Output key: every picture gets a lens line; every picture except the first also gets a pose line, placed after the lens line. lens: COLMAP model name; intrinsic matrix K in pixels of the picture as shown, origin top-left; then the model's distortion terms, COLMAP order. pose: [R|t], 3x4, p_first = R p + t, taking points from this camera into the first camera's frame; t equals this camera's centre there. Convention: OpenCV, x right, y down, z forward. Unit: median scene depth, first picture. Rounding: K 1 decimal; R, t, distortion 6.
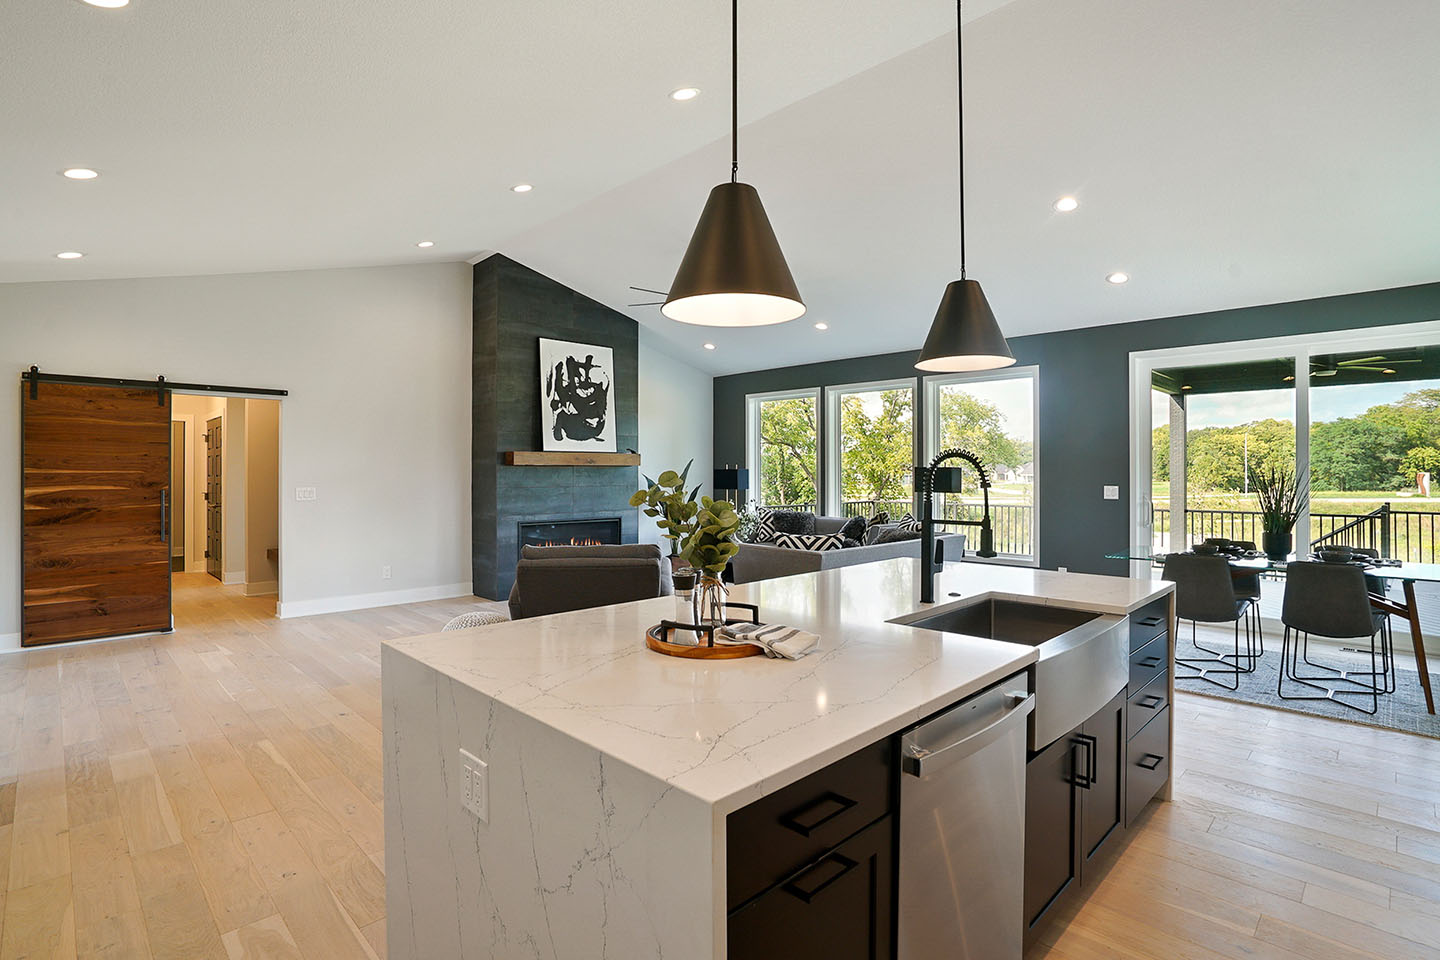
lens RADIAL K [[683.6, 0, 720.8], [0, 683.6, 479.2], [0, 0, 1]] dist [-0.024985, -0.000067]
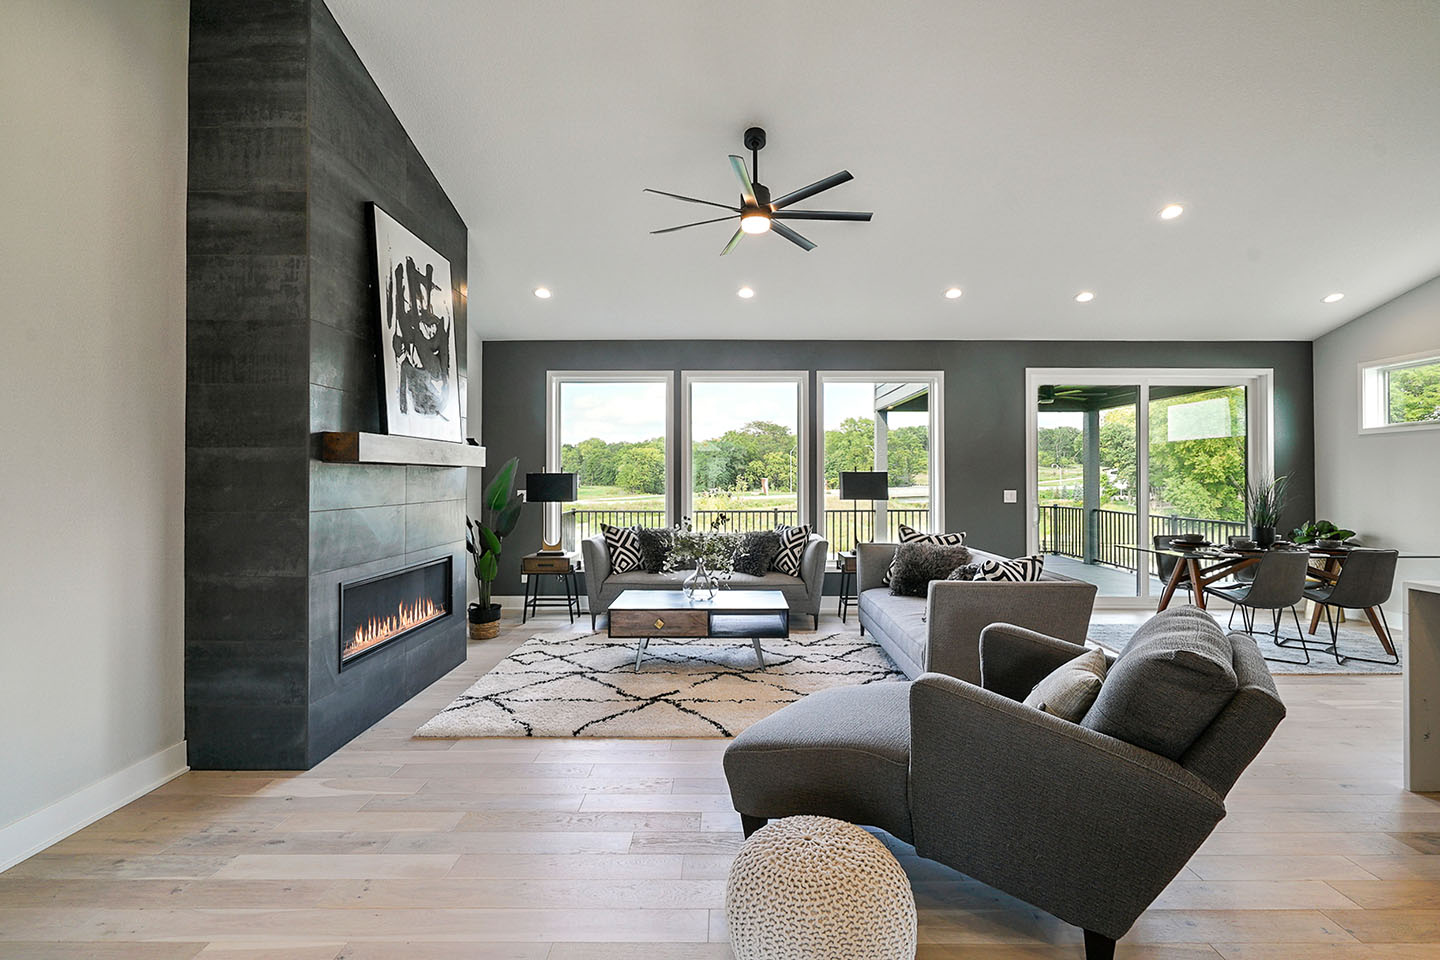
lens RADIAL K [[667.3, 0, 721.0], [0, 667.3, 479.2], [0, 0, 1]] dist [0.012313, -0.000036]
pose [[0.713313, -0.001829, 0.700844, -0.423483], [0.007896, 0.999954, -0.005427, -0.004627], [-0.700802, 0.009405, 0.713294, 0.478670]]
